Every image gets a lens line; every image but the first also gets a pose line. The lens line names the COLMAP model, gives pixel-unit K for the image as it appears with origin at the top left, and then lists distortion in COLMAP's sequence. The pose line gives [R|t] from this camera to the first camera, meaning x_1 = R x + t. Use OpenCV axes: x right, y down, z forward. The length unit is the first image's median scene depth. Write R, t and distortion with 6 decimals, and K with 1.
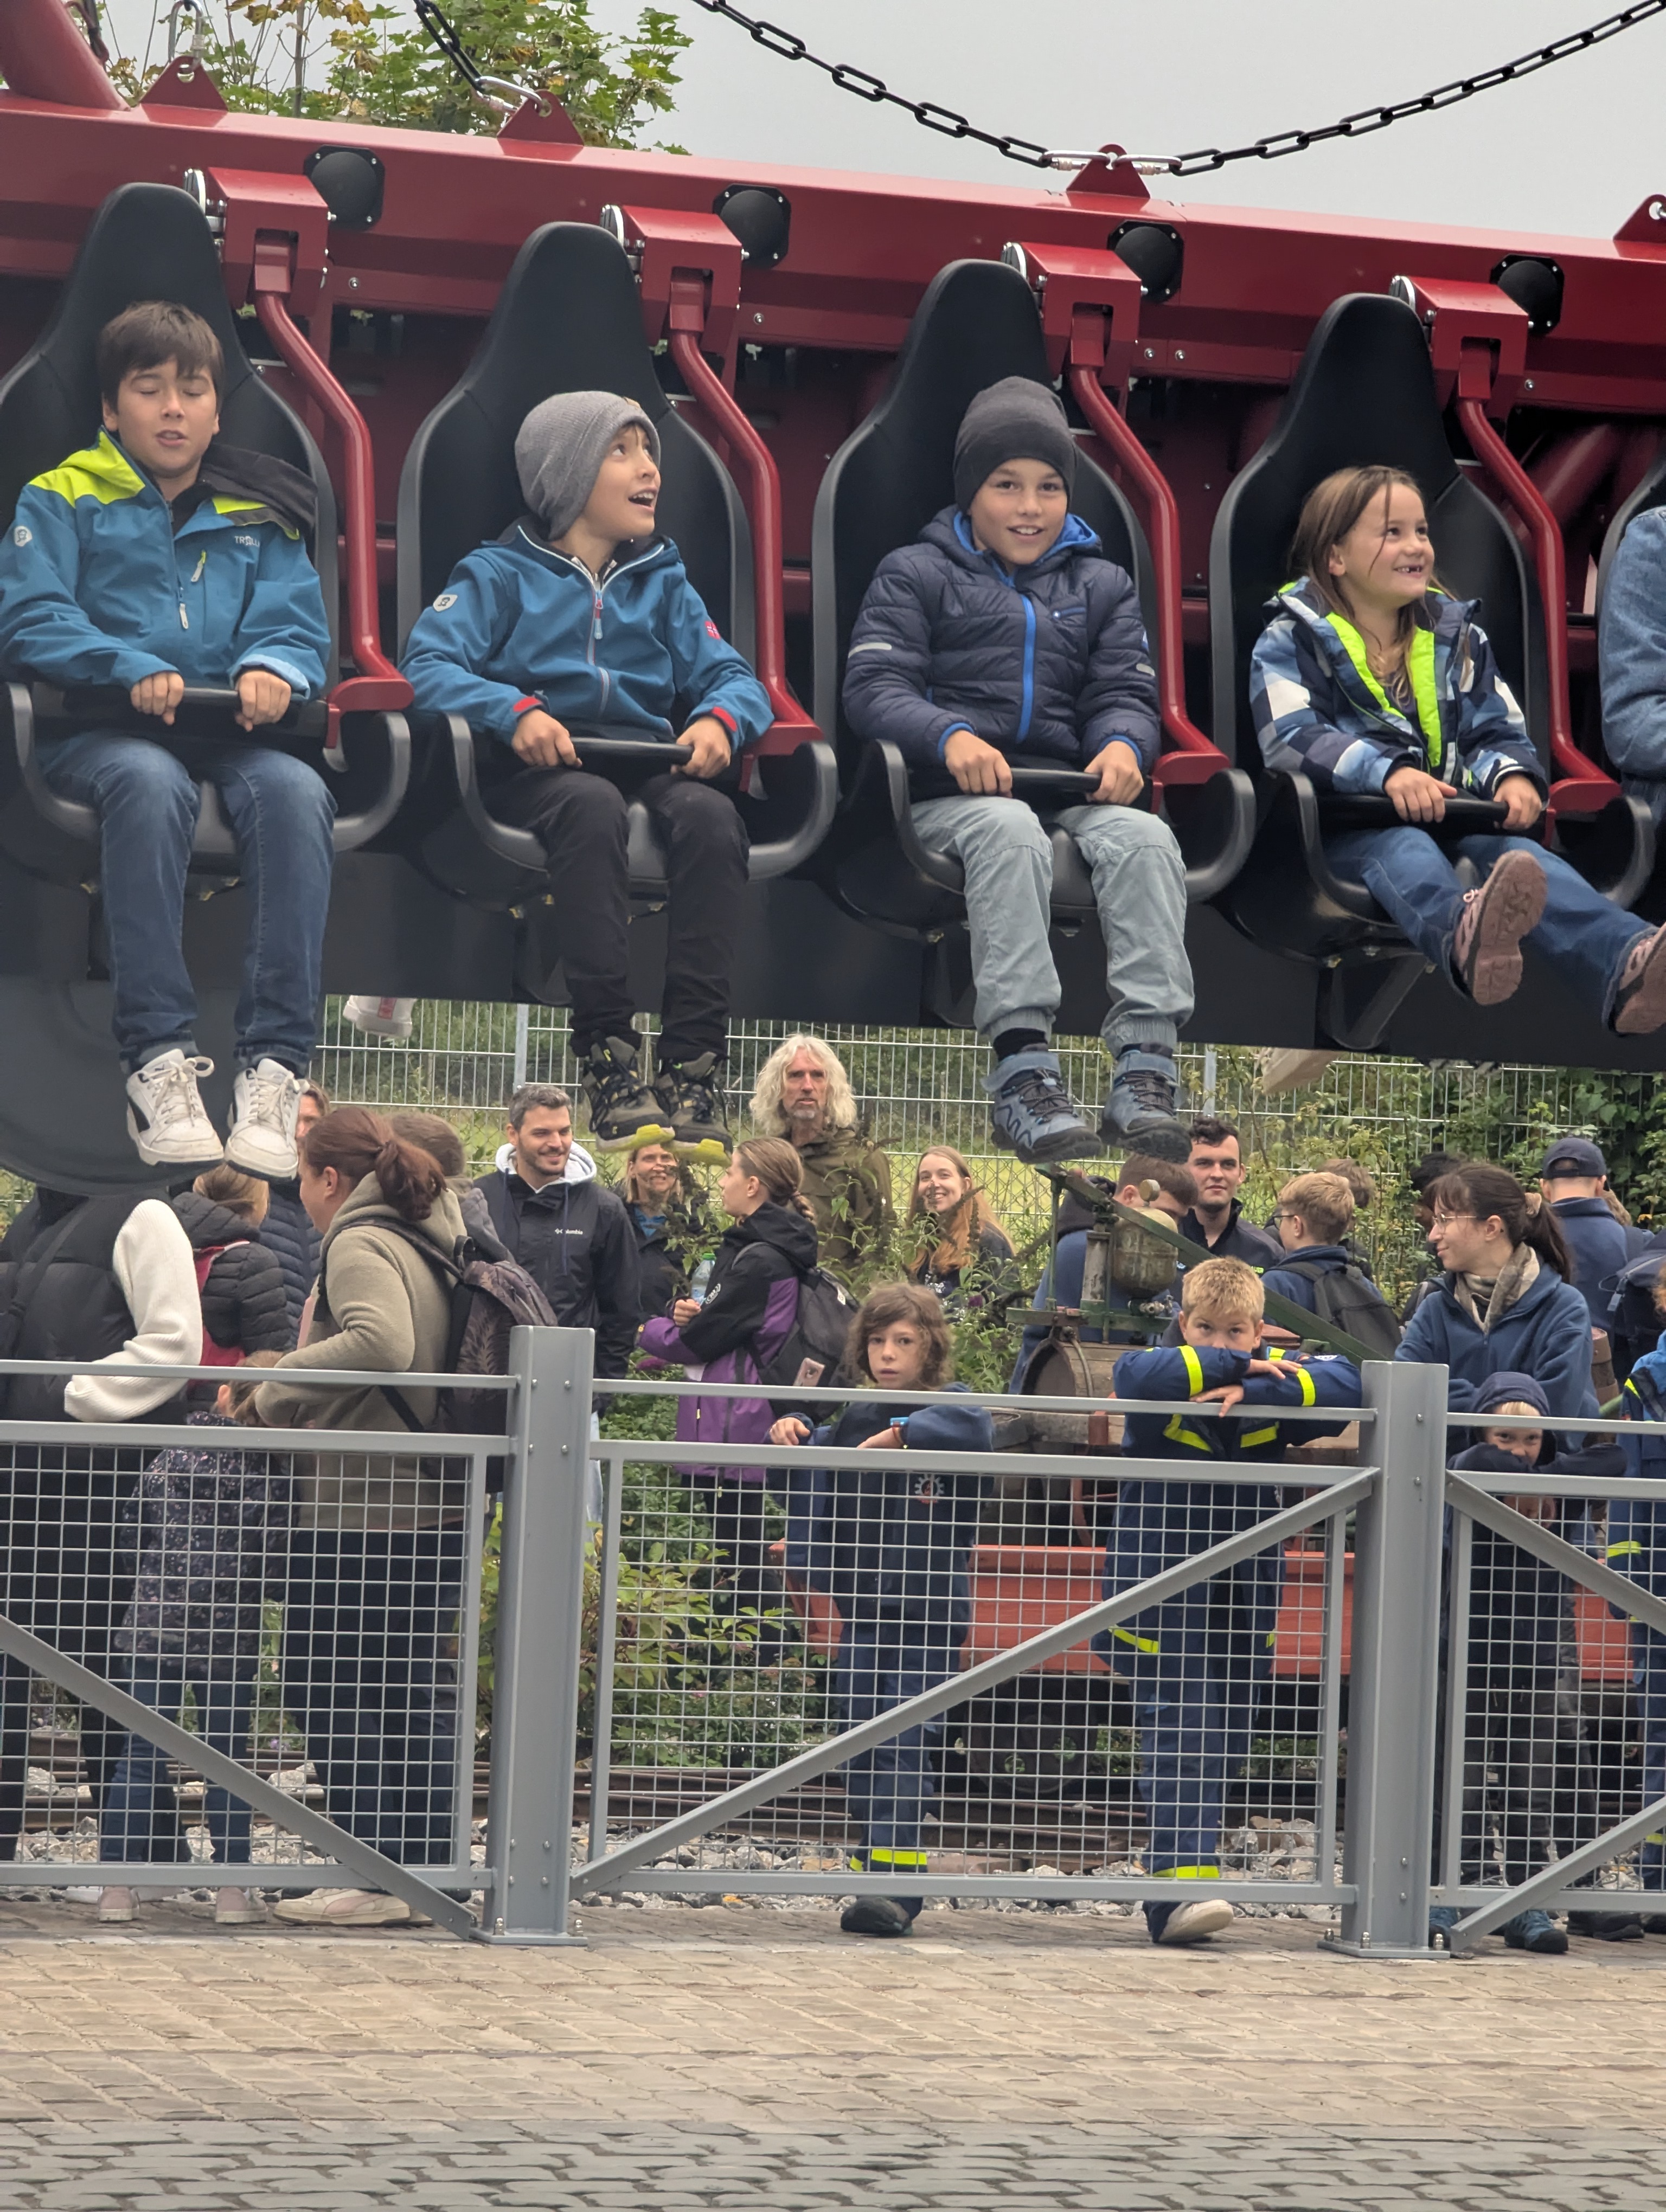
lens RADIAL K [[7093.2, 0, 833.0], [0, 7093.2, 1106.0], [0, 0, 1]] dist [0.159453, 0.353054]
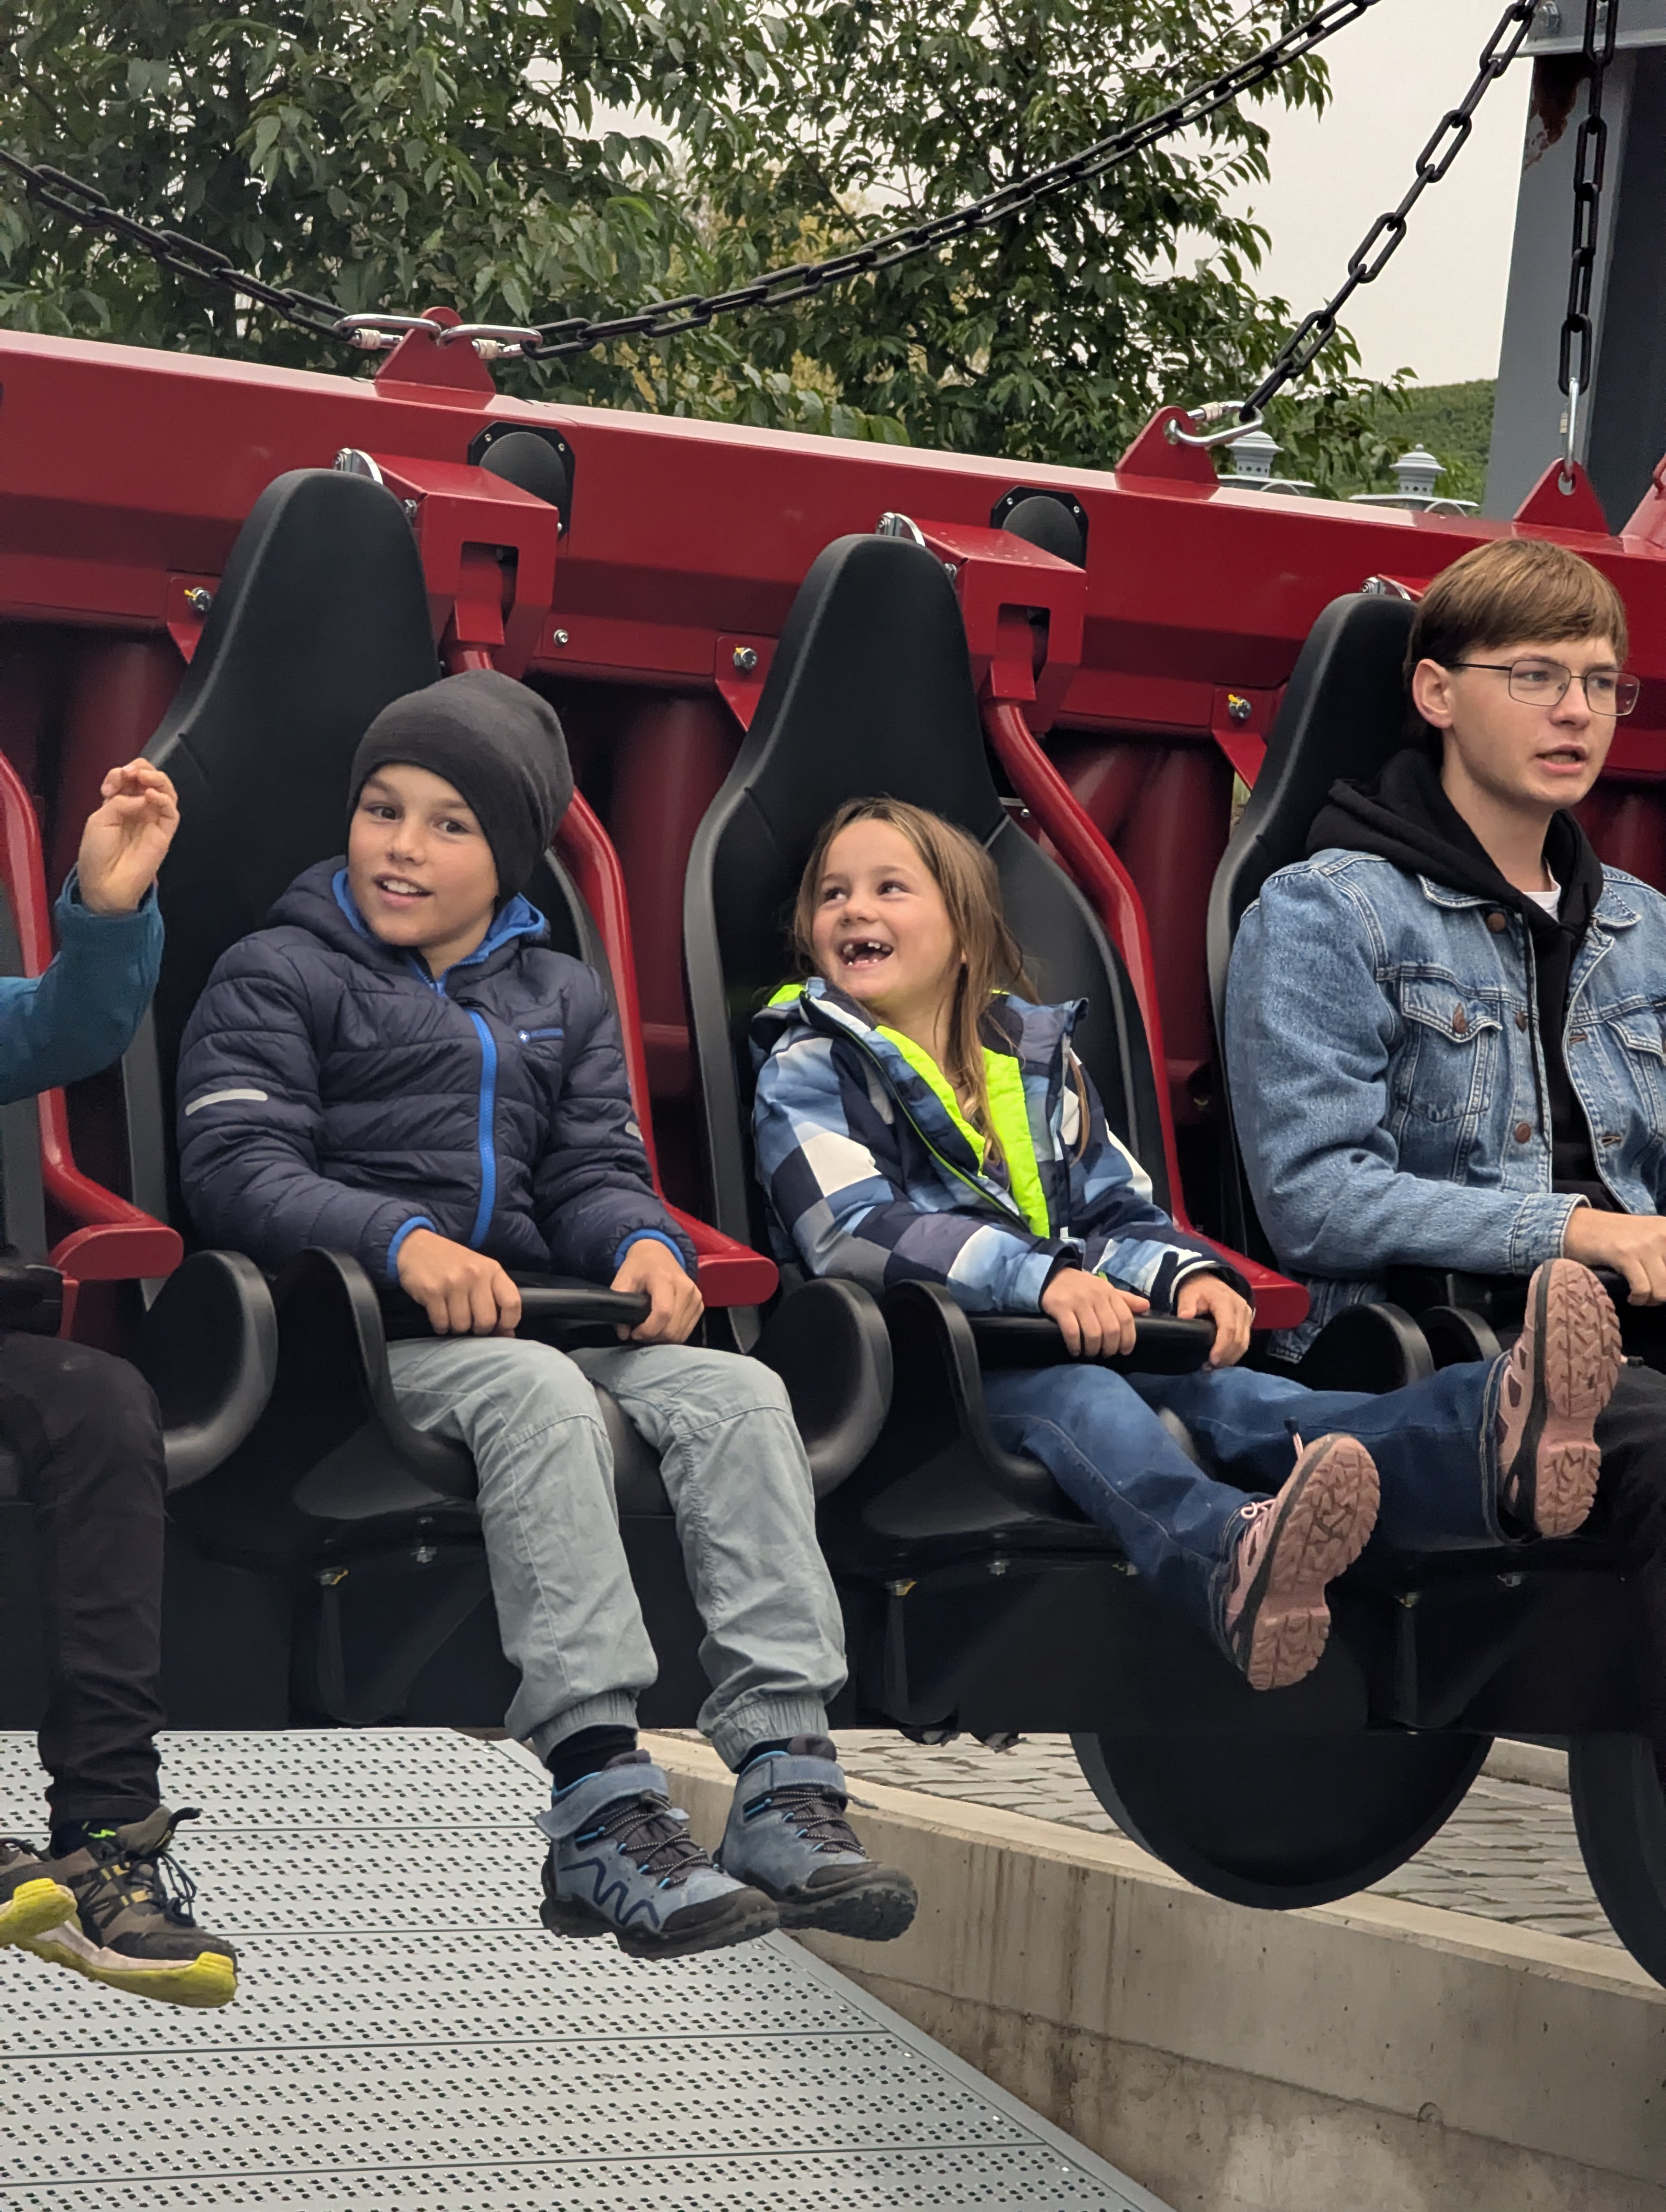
lens RADIAL K [[7117.2, 0, 875.5], [0, 7117.2, 1081.9], [0, 0, 1]] dist [0.166998, -0.127834]
pose [[0.951888, -0.023828, 0.305517, -0.130263], [0.044998, 0.997034, -0.062438, -0.025877], [-0.303123, 0.073181, 0.950137, 0.411347]]
